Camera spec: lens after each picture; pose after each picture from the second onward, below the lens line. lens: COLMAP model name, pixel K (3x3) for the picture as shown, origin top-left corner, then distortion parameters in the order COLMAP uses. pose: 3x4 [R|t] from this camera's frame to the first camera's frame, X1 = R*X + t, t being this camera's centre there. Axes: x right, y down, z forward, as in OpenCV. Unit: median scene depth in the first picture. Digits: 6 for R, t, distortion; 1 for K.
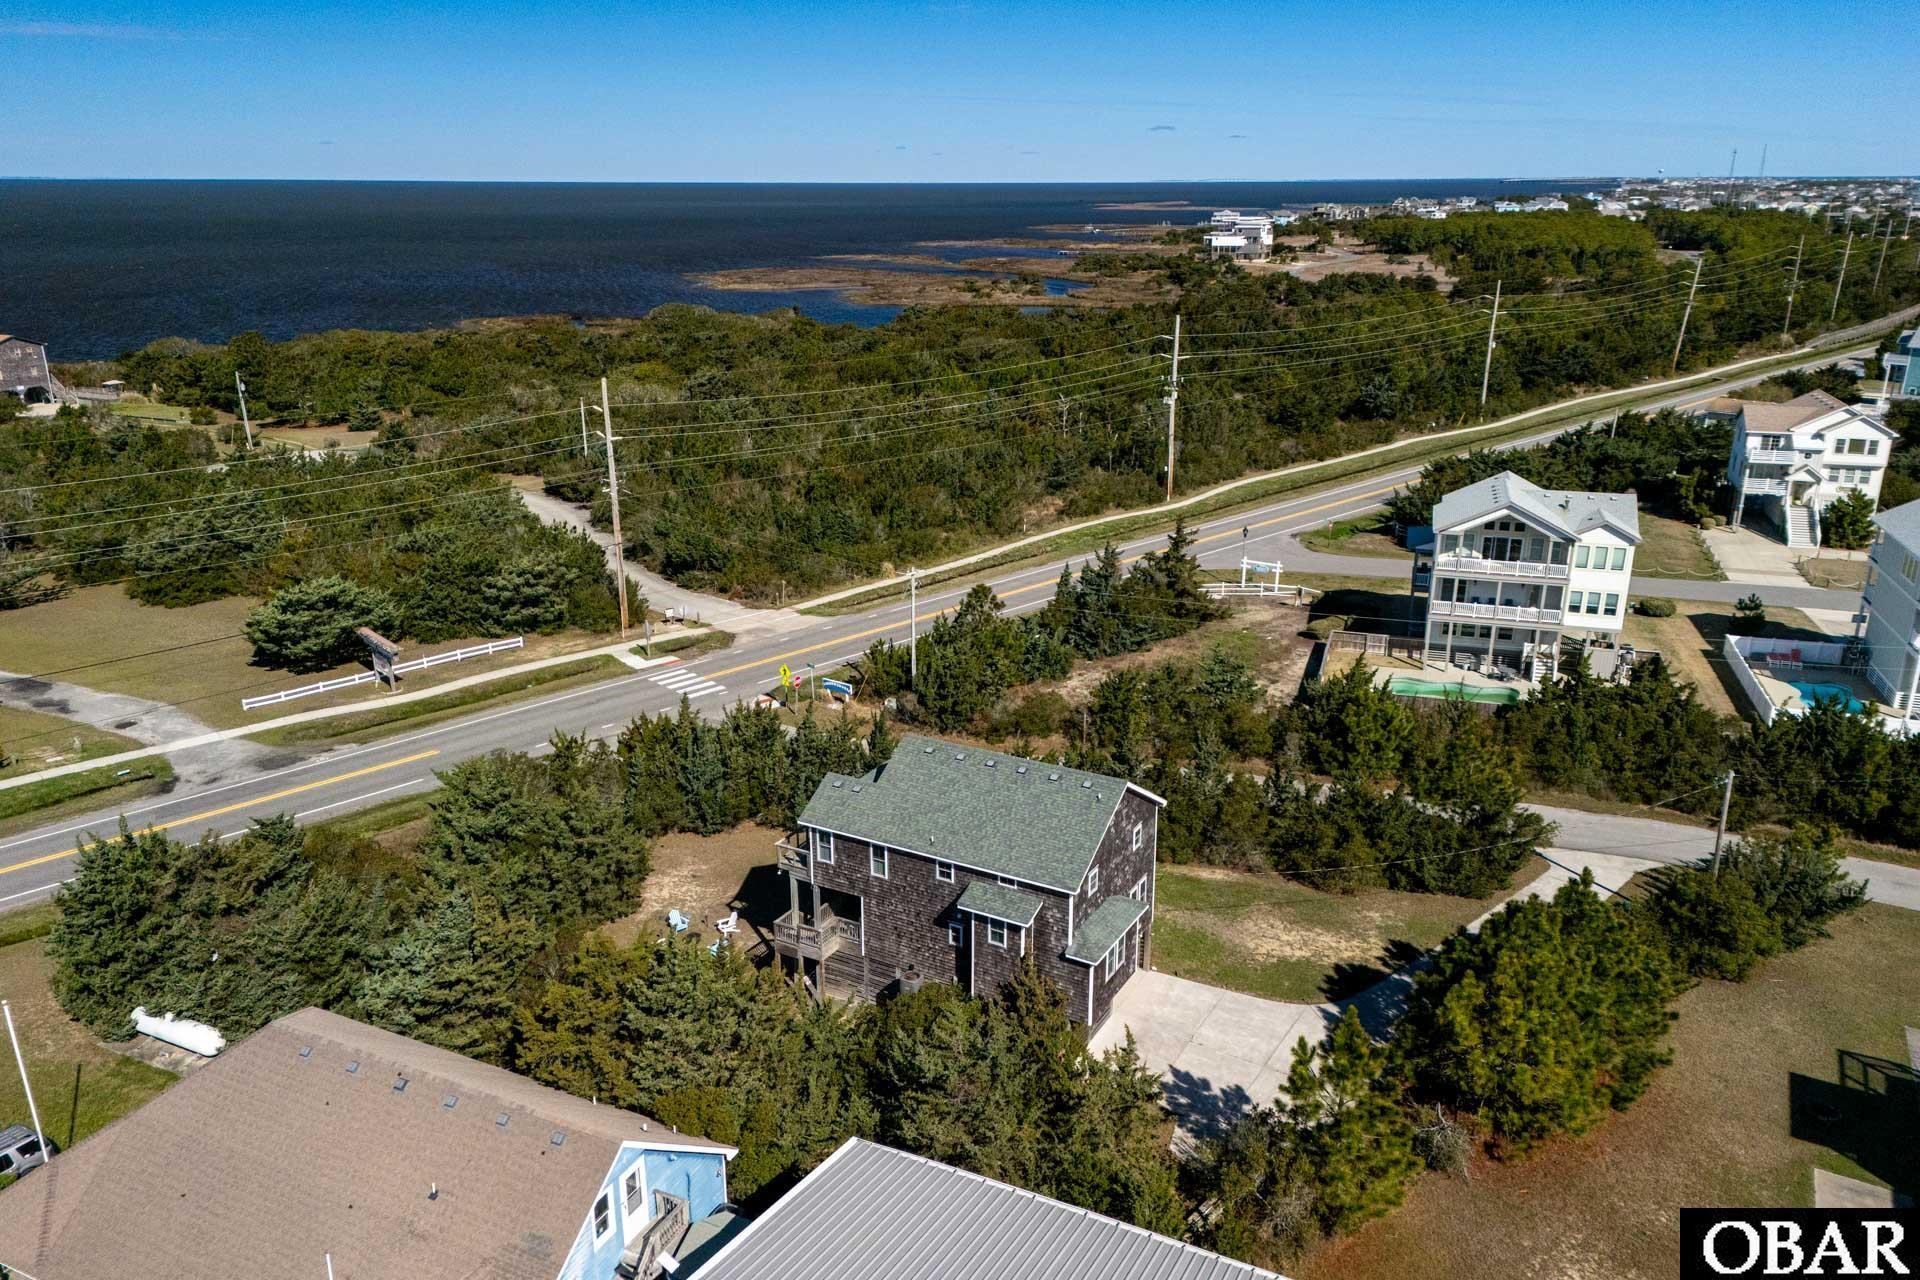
lens RADIAL K [[1402.1, 0, 963.6], [0, 1402.1, 664.0], [0, 0, 1]] dist [0.077643, -0.081035]
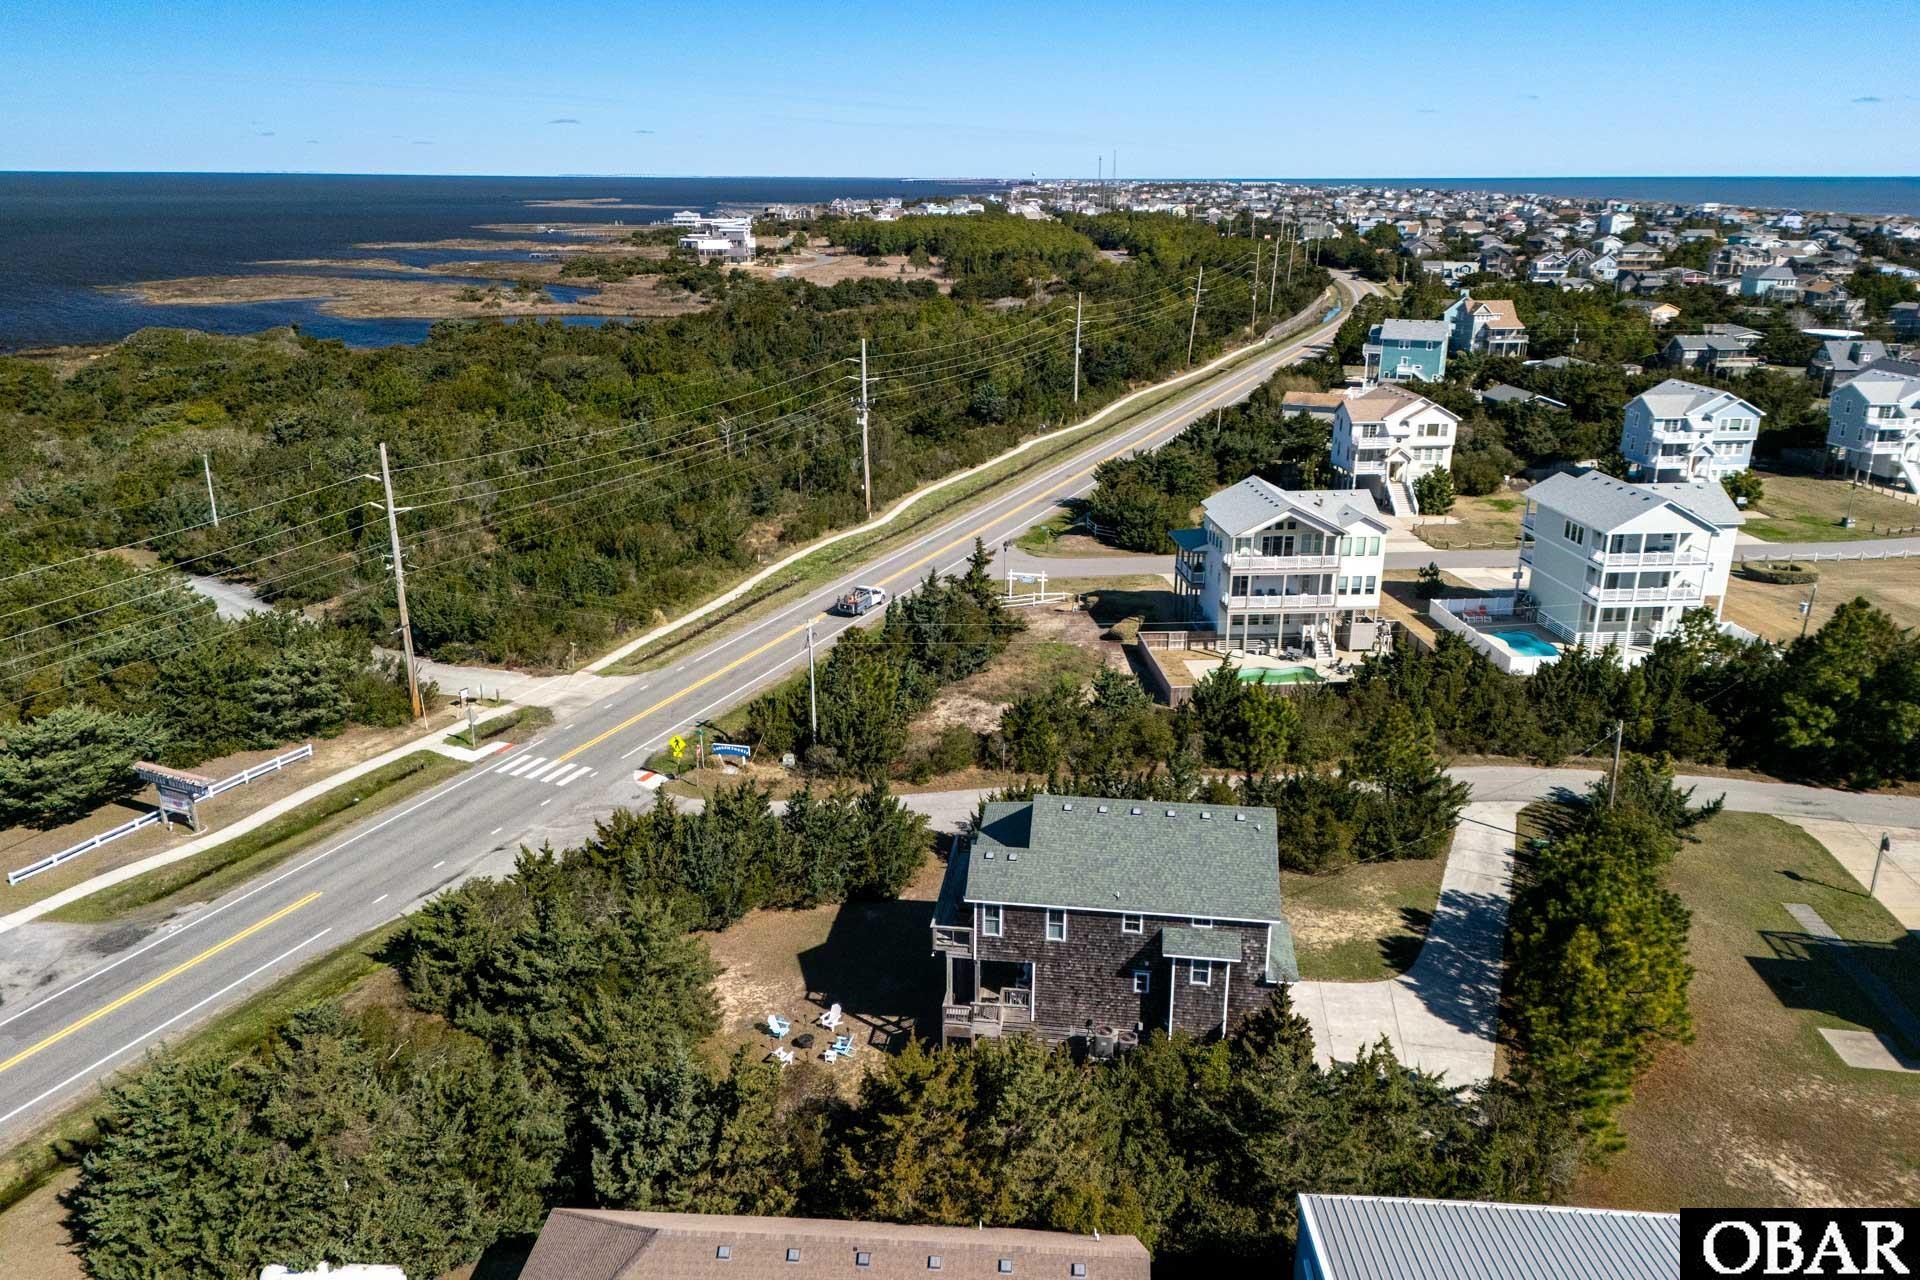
lens RADIAL K [[1396.3, 0, 960.0], [0, 1396.3, 640.0], [0, 0, 1]] dist [0.081752, -0.077967]
pose [[0.925577, -0.115085, 0.360642, -0.247492], [0.119188, 0.992812, 0.010927, -0.044467], [-0.359307, 0.032871, 0.932640, 0.038526]]
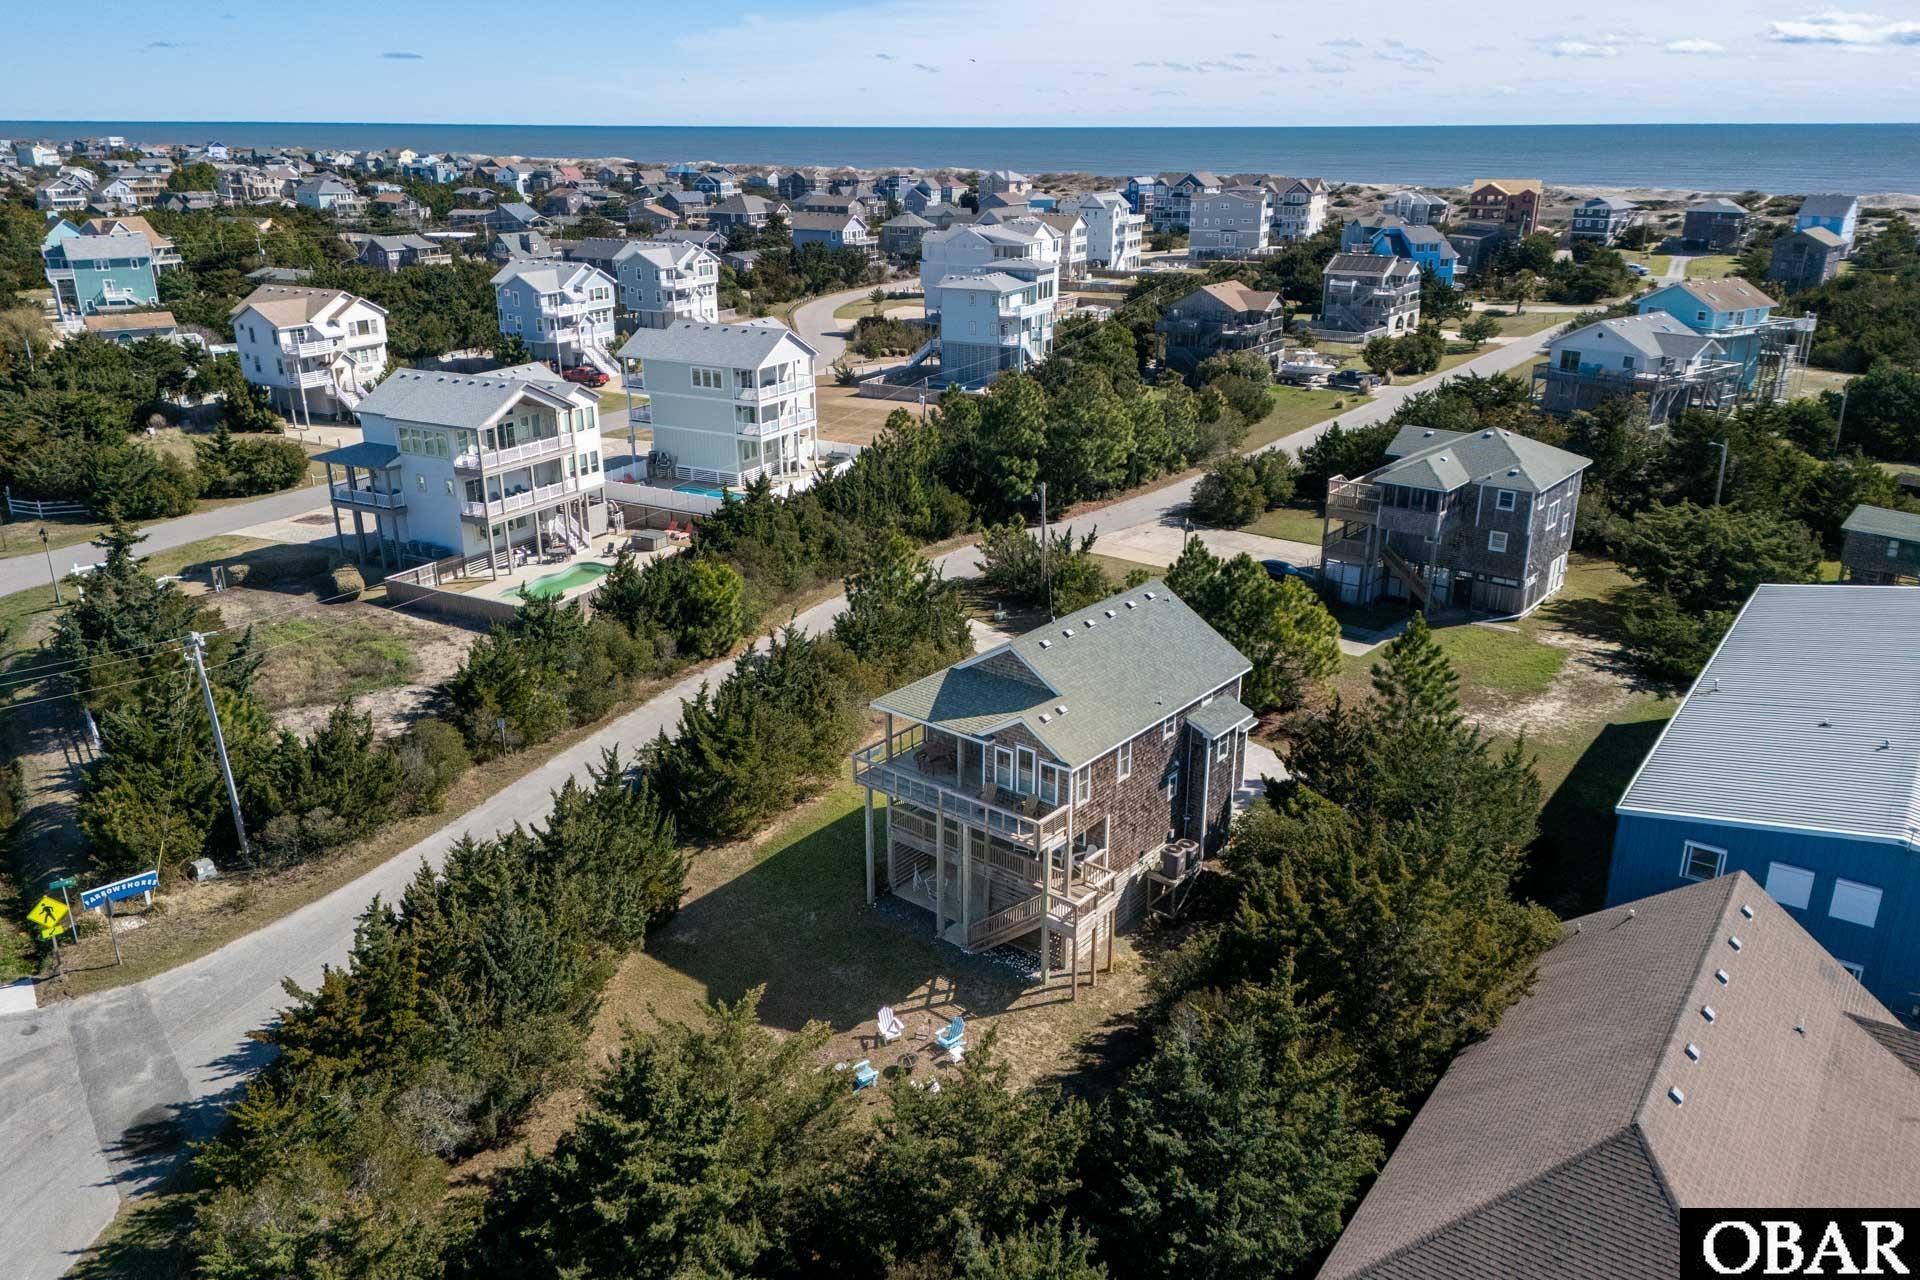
lens RADIAL K [[1399.7, 0, 962.4], [0, 1399.7, 647.8], [0, 0, 1]] dist [0.081050, -0.081983]
pose [[0.161402, -0.341058, 0.926083, -0.465407], [0.317254, 0.906508, 0.278556, -0.109039], [-0.934505, 0.248844, 0.254514, 0.450397]]
